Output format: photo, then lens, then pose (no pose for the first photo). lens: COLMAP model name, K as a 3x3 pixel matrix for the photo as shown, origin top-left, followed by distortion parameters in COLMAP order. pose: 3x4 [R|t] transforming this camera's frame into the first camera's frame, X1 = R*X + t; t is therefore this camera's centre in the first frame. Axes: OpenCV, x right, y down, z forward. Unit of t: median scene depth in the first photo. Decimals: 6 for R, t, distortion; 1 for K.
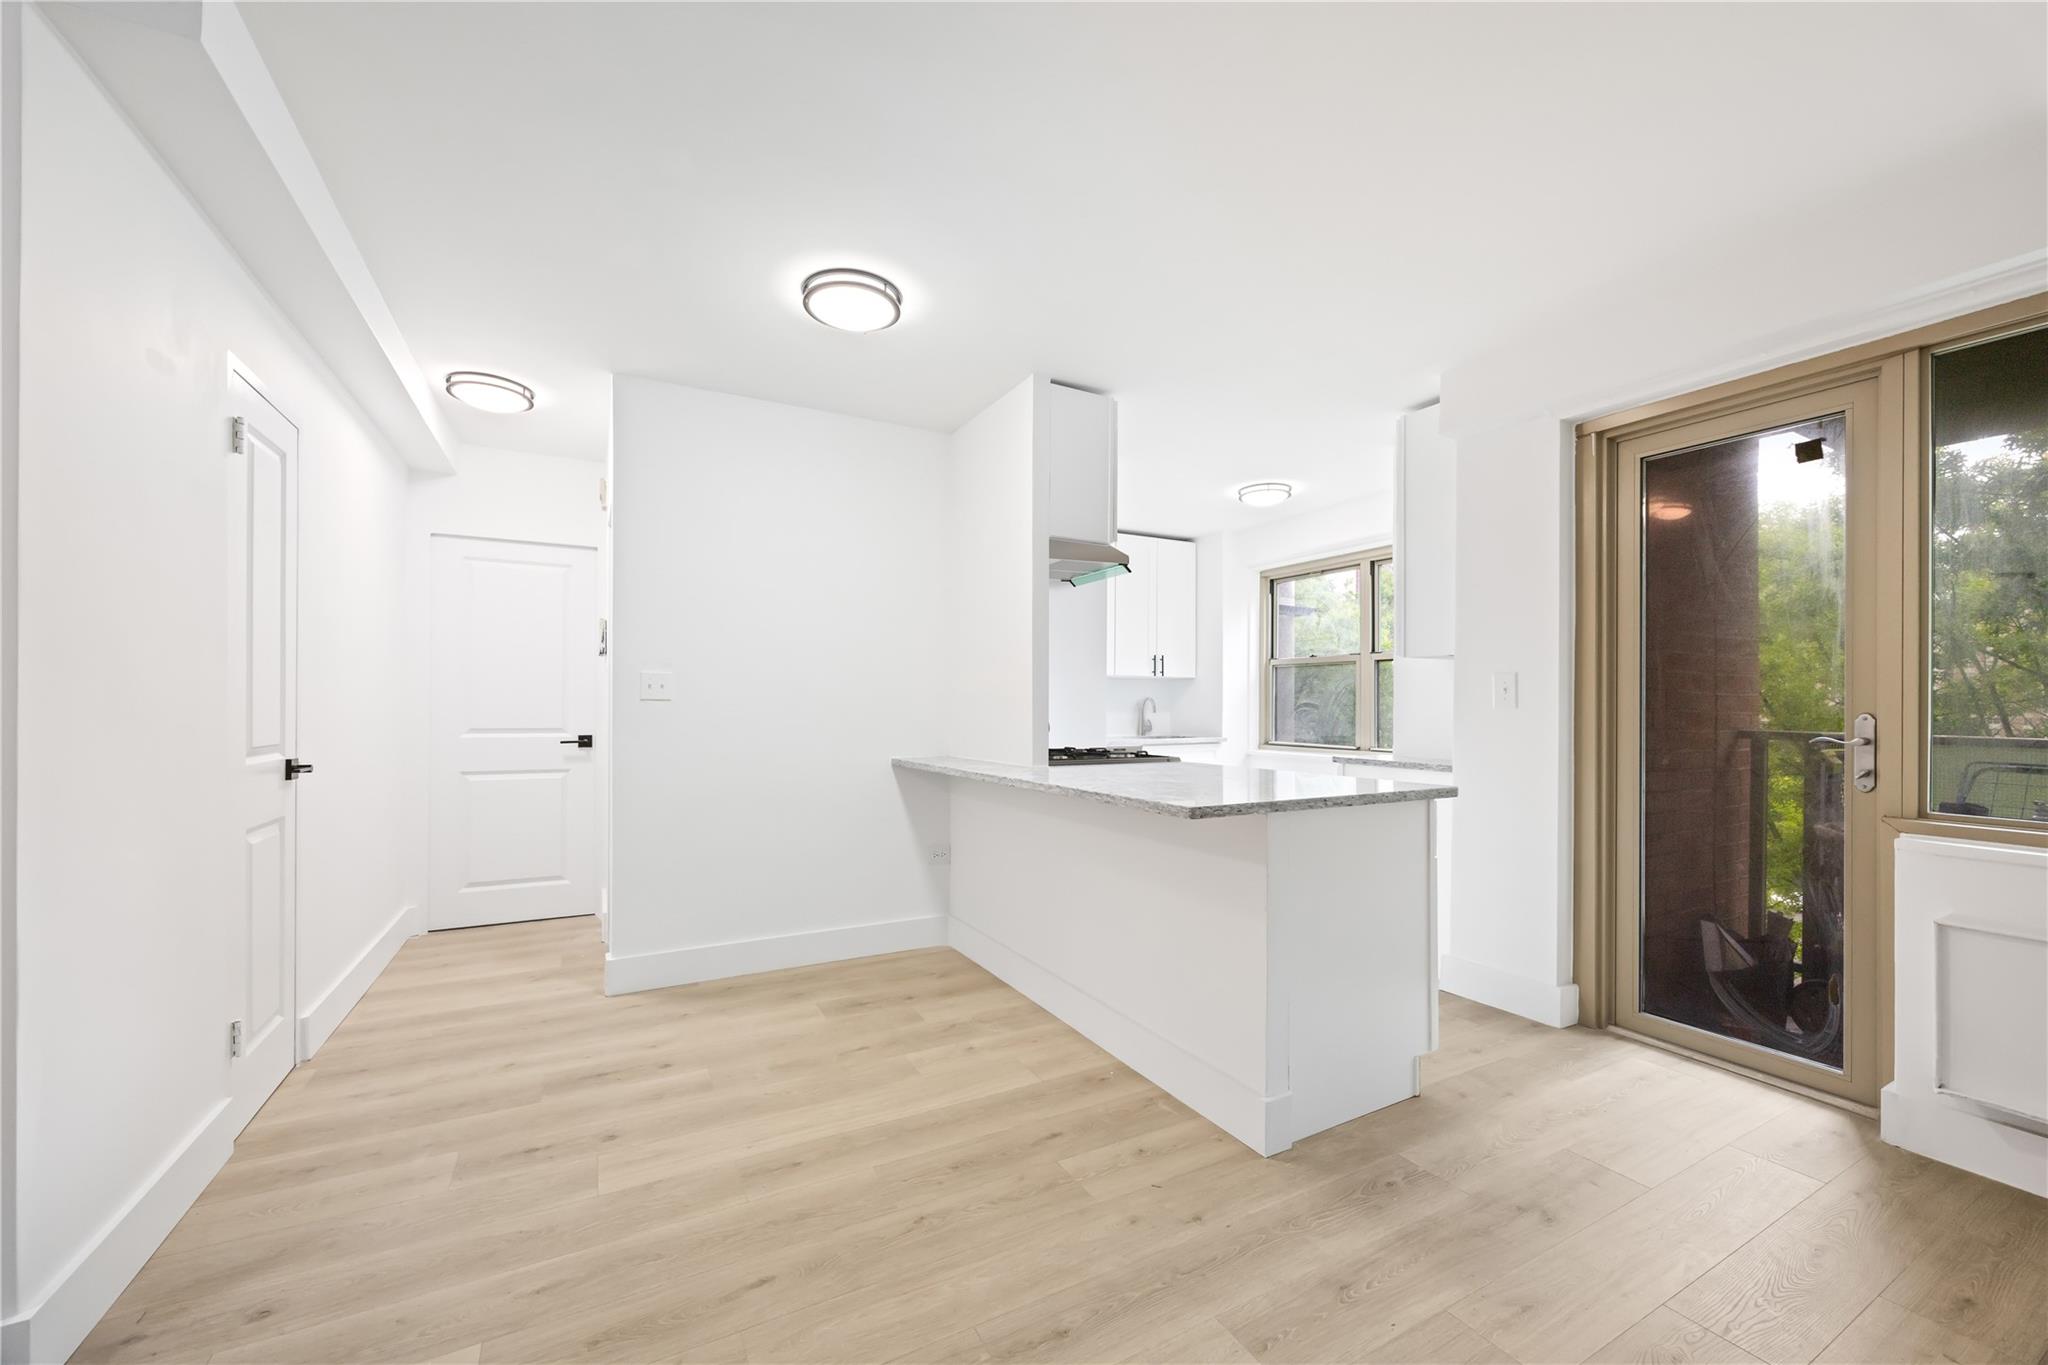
lens RADIAL K [[782.1, 0, 1020.2], [0, 782.1, 705.6], [0, 0, 1]] dist [-0.002740, -0.000140]
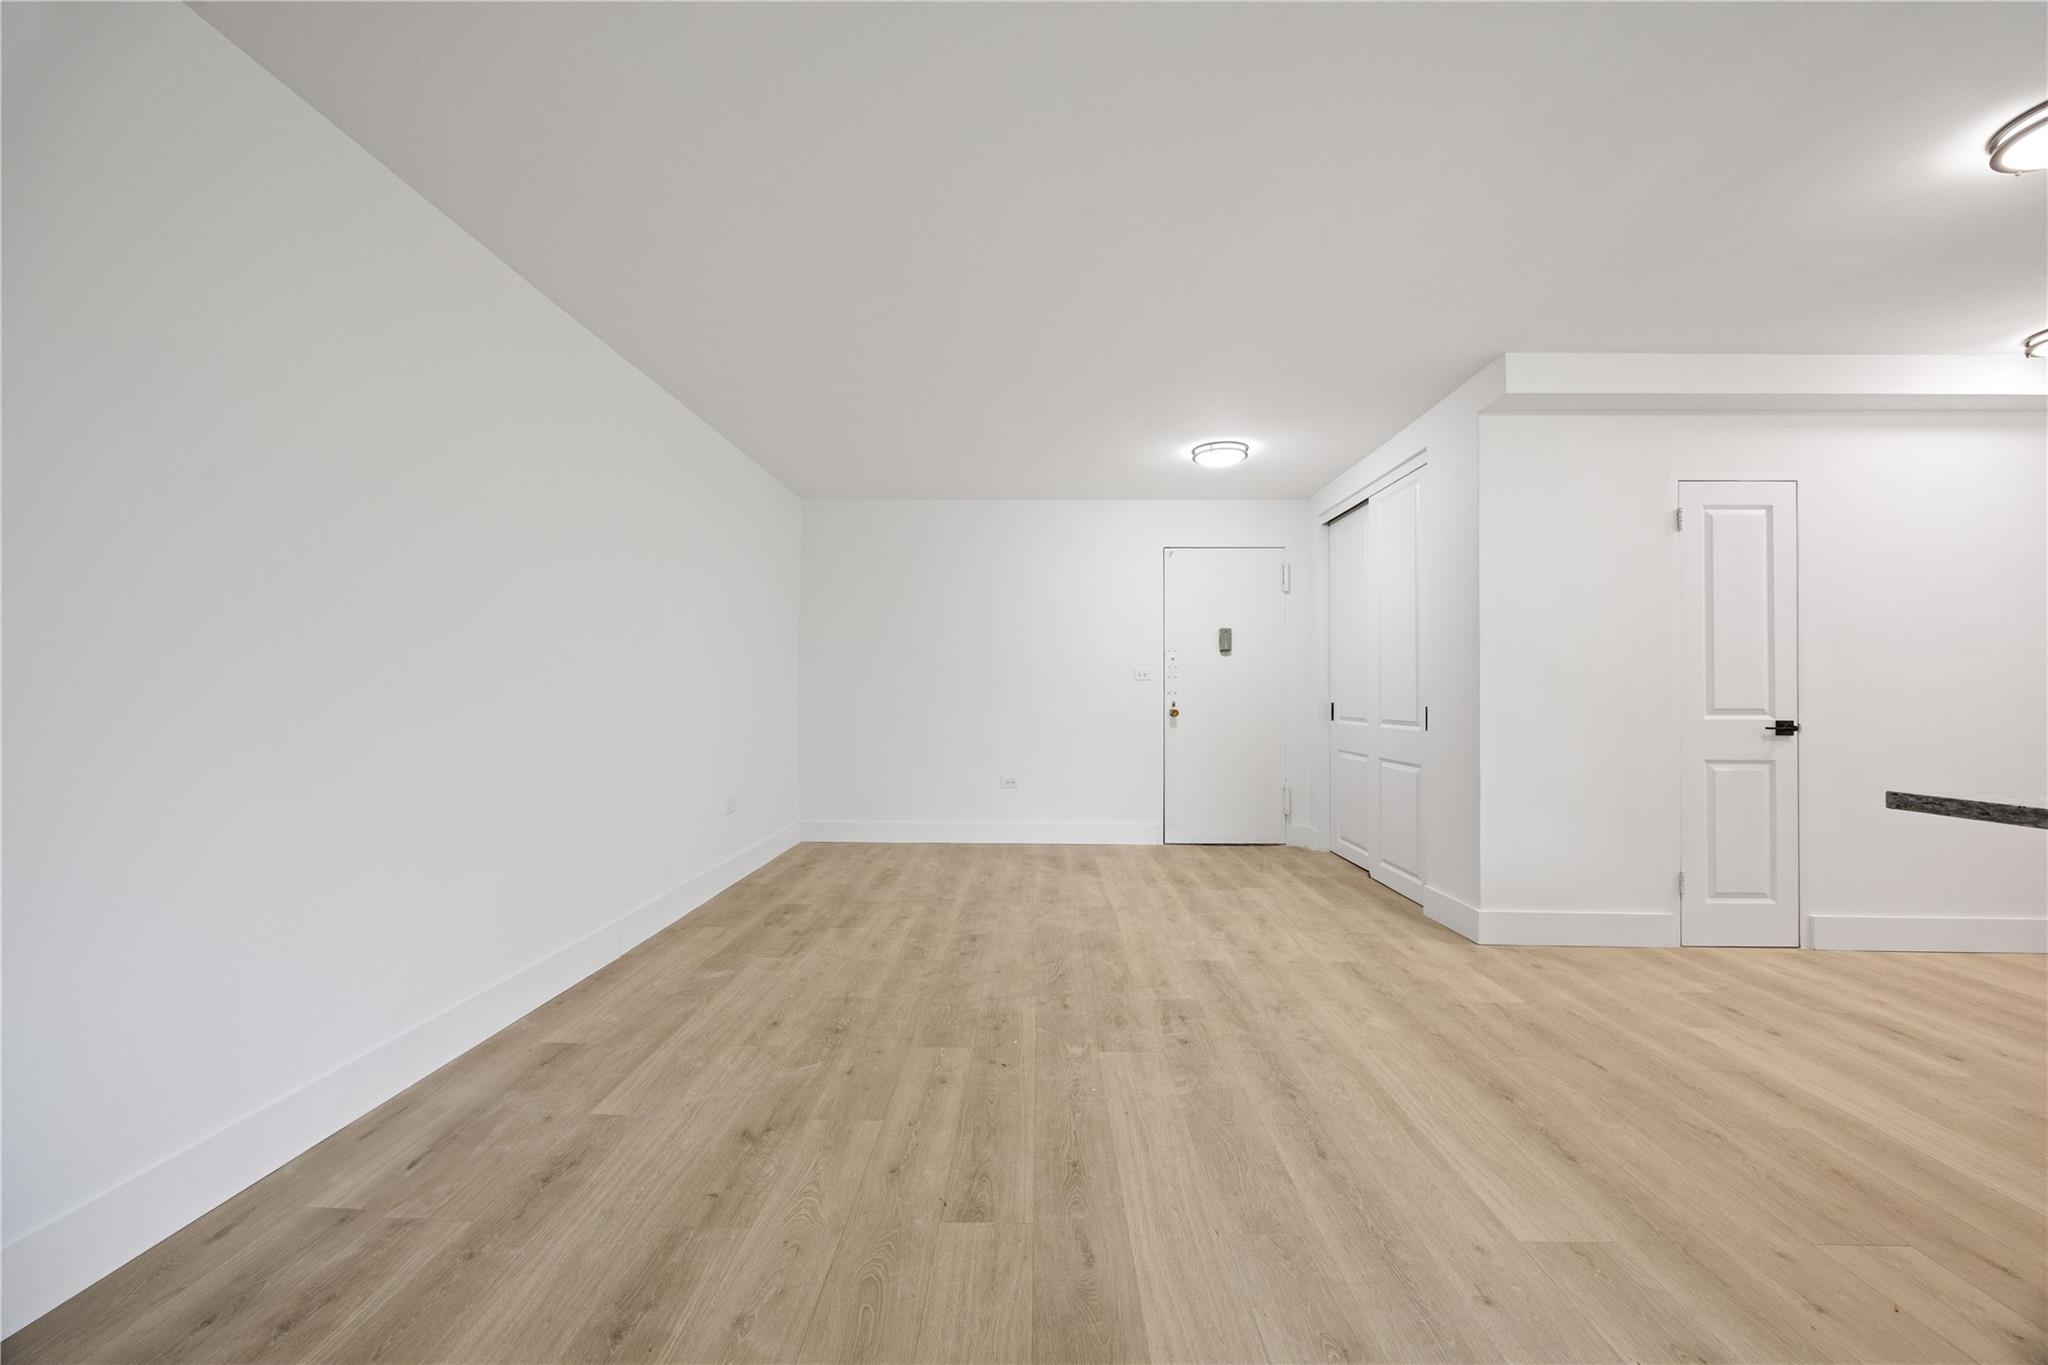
lens RADIAL K [[783.4, 0, 1021.1], [0, 783.4, 694.5], [0, 0, 1]] dist [-0.001380, -0.000104]
pose [[-0.495613, -0.007732, -0.868509, 0.997968], [-0.007298, 0.999962, -0.004738, 0.039984], [0.868513, 0.003991, -0.495651, 0.528944]]
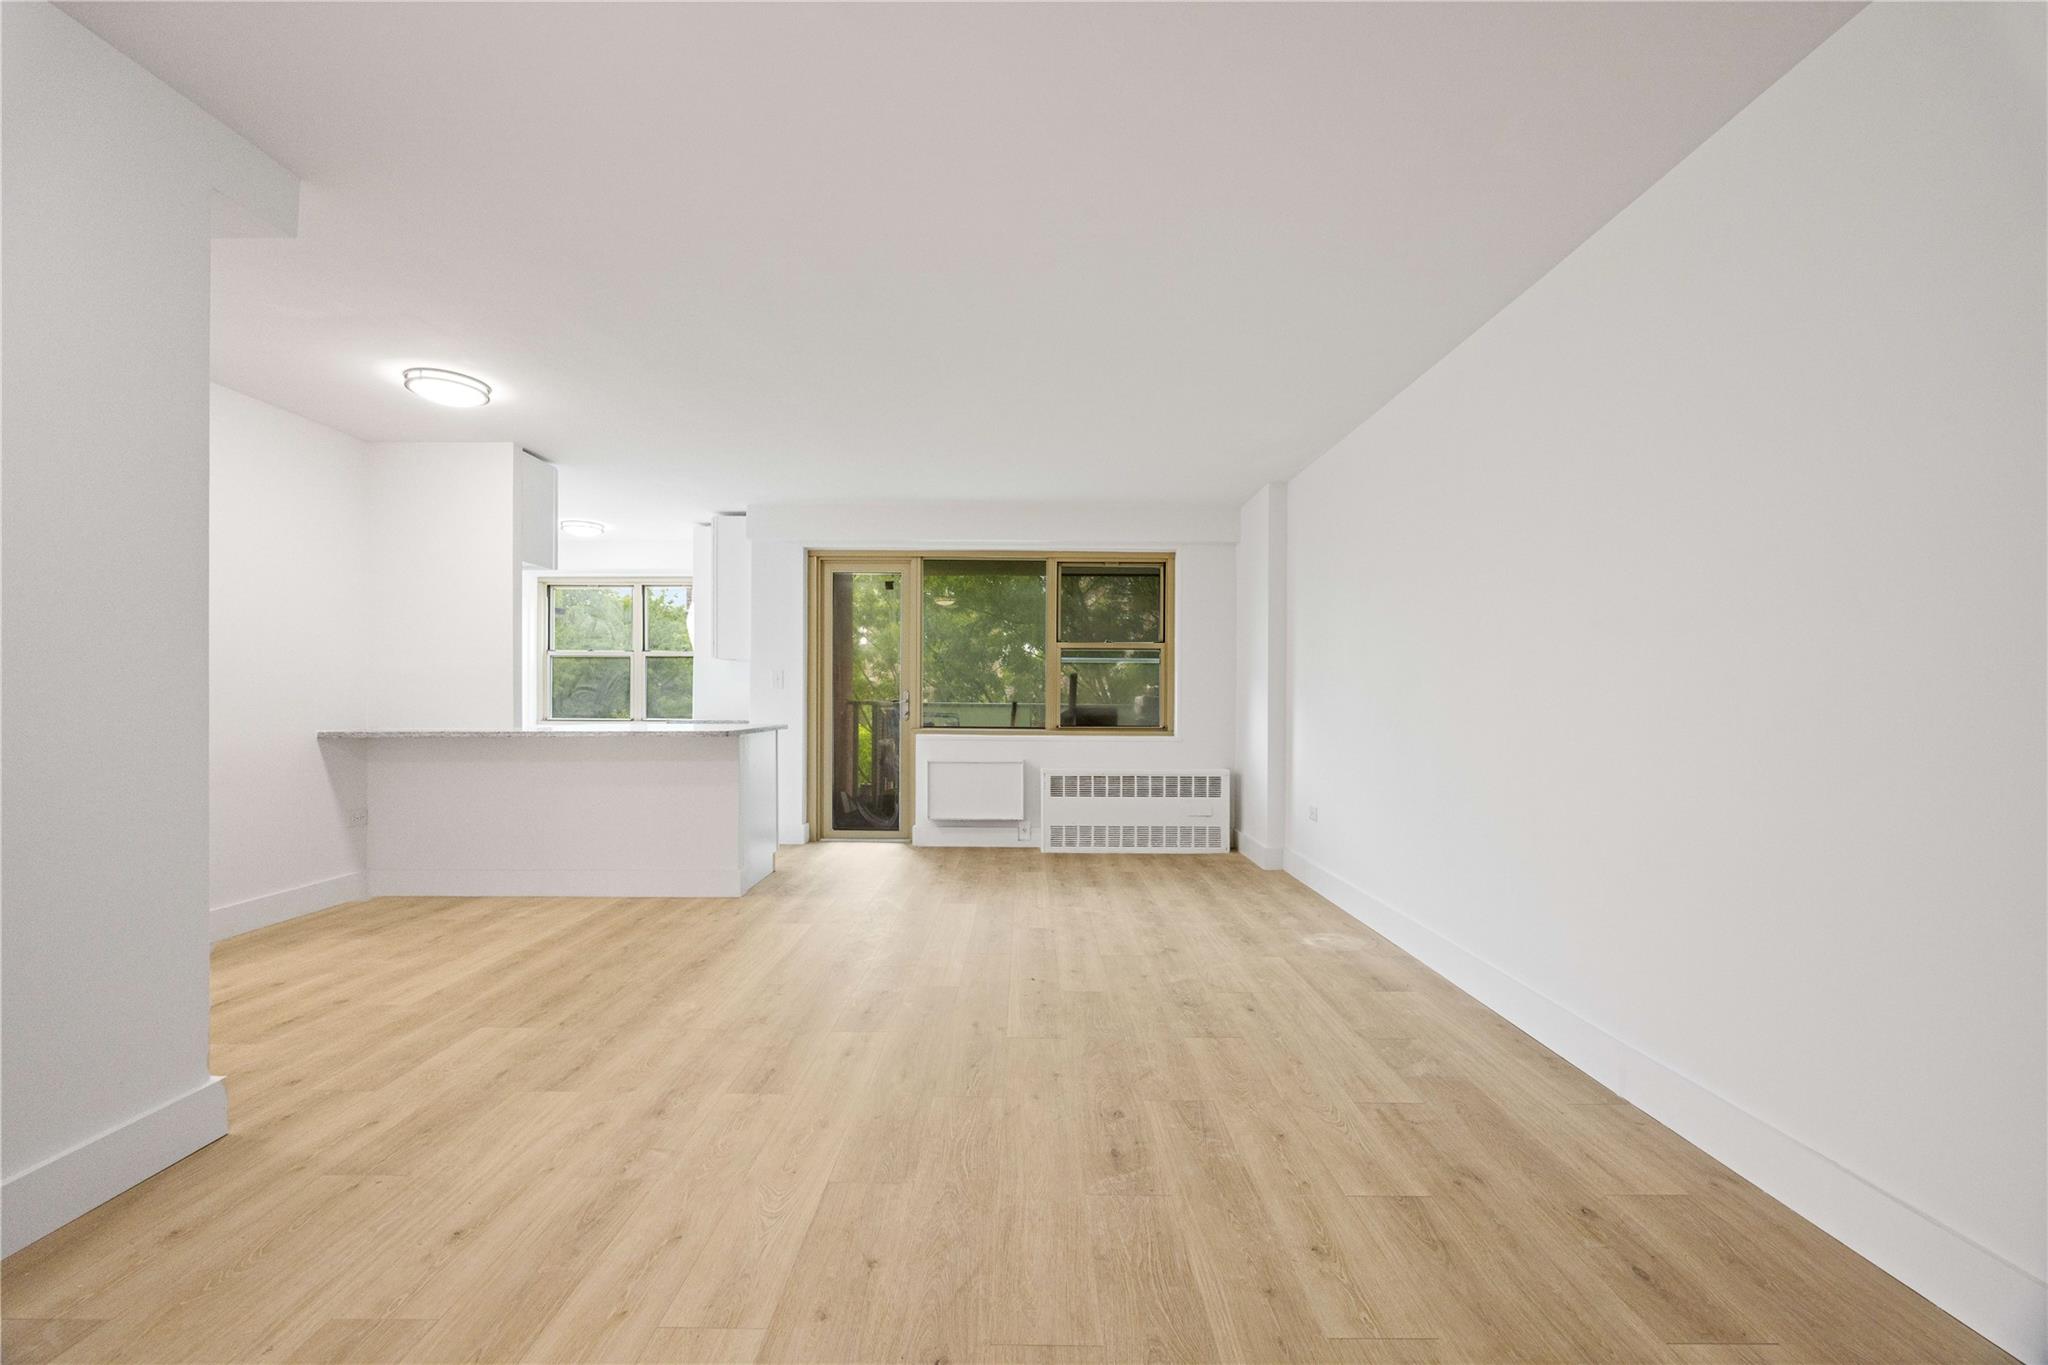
lens RADIAL K [[783.4, 0, 1021.1], [0, 783.4, 694.5], [0, 0, 1]] dist [-0.001380, -0.000104]
pose [[0.480771, 0.000880, 0.876846, -1.030358], [-0.001028, 0.999999, -0.000440, 0.024266], [-0.876846, -0.000690, 0.480771, -0.599682]]
